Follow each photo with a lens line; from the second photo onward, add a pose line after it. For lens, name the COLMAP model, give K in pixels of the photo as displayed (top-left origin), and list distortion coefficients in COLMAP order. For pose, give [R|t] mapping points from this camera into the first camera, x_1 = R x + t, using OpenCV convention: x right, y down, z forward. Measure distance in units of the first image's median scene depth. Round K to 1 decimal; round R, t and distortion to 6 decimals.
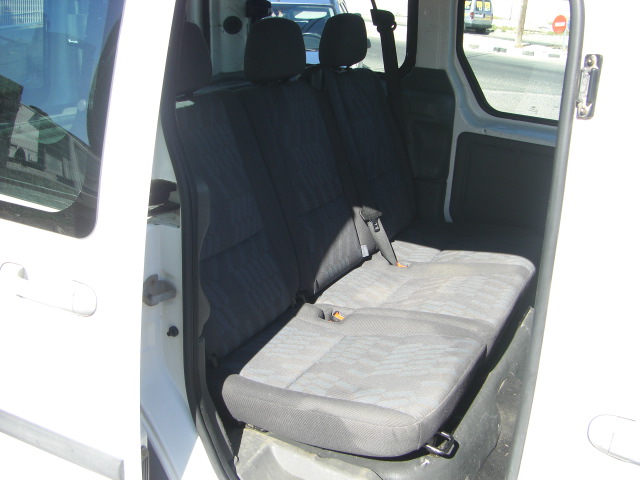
lens RADIAL K [[717.3, 0, 319.4], [0, 717.3, 227.2], [0, 0, 1]] dist [-0.222163, 0.310484]
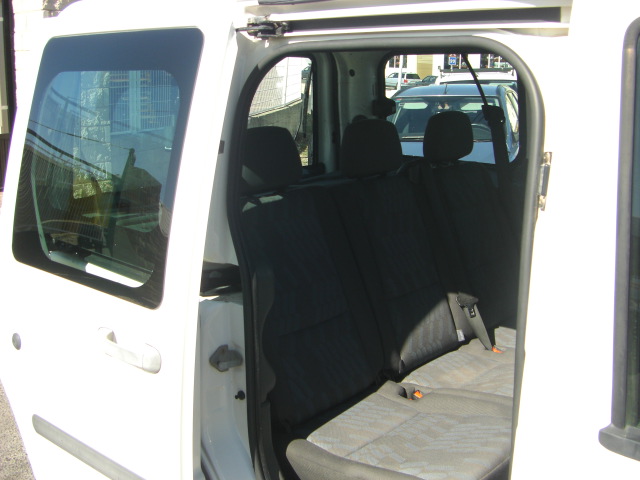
lens RADIAL K [[717.3, 0, 319.4], [0, 717.3, 227.2], [0, 0, 1]] dist [-0.222163, 0.310484]
pose [[0.959898, -0.002687, -0.280336, 0.196209], [-0.031628, 0.992532, -0.117811, 0.006223], [0.278559, 0.121953, 0.952645, -0.075216]]
